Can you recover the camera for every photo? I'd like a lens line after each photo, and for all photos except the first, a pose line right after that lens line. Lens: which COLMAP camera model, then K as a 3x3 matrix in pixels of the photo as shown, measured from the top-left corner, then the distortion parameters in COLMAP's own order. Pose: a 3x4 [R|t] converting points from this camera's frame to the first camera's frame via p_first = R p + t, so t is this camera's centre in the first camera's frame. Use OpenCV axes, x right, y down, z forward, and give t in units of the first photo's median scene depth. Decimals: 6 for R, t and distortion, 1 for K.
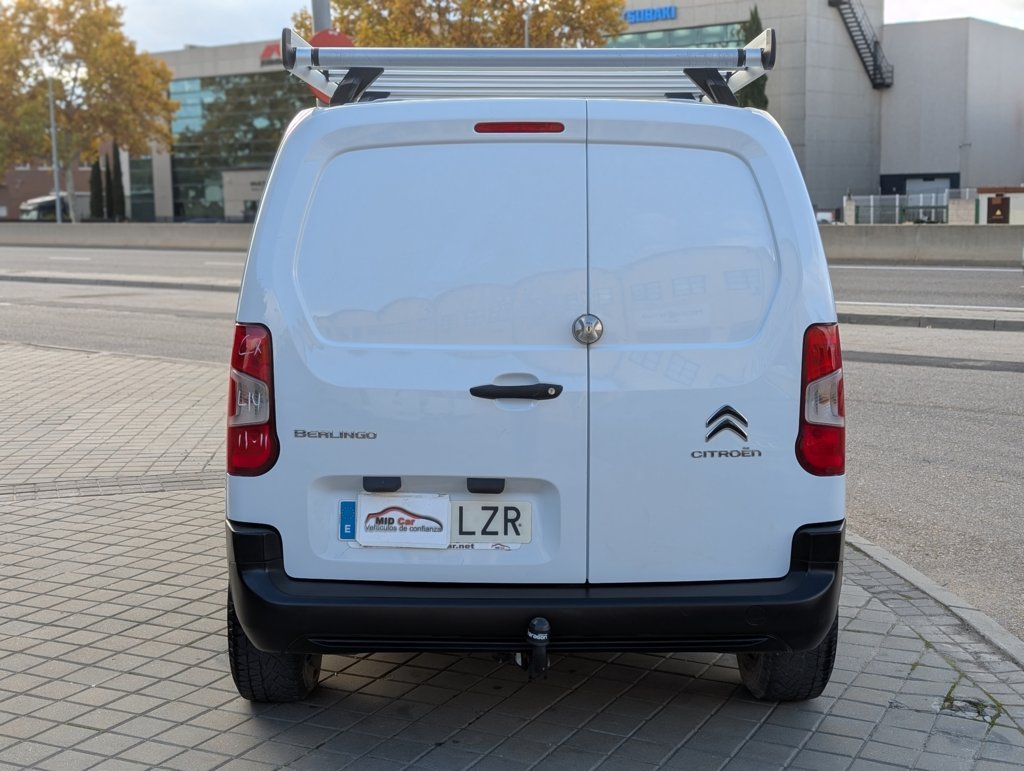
lens RADIAL K [[1465.4, 0, 516.6], [0, 1465.4, 385.7], [0, 0, 1]] dist [0.205243, -0.958371]
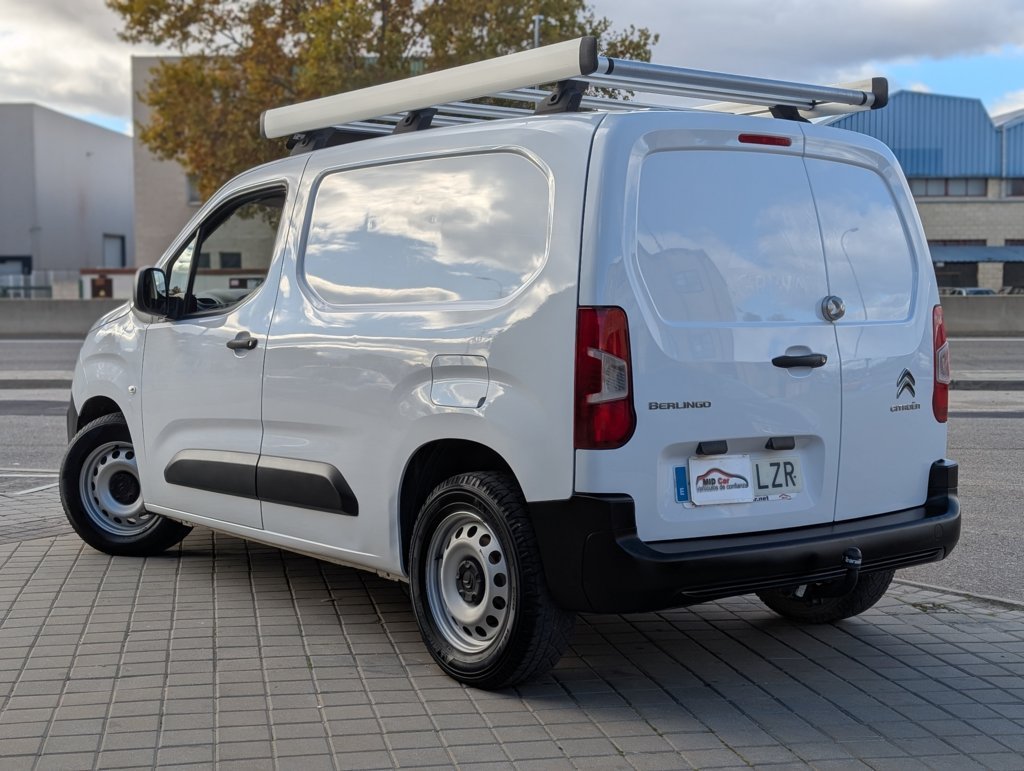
lens RADIAL K [[1465.4, 0, 516.6], [0, 1465.4, 385.7], [0, 0, 1]] dist [0.205243, -0.958371]
pose [[0.791217, -0.033016, 0.610644, -0.887087], [0.069609, 0.996914, -0.036293, 0.049781], [-0.607561, 0.071222, 0.791073, 0.199995]]
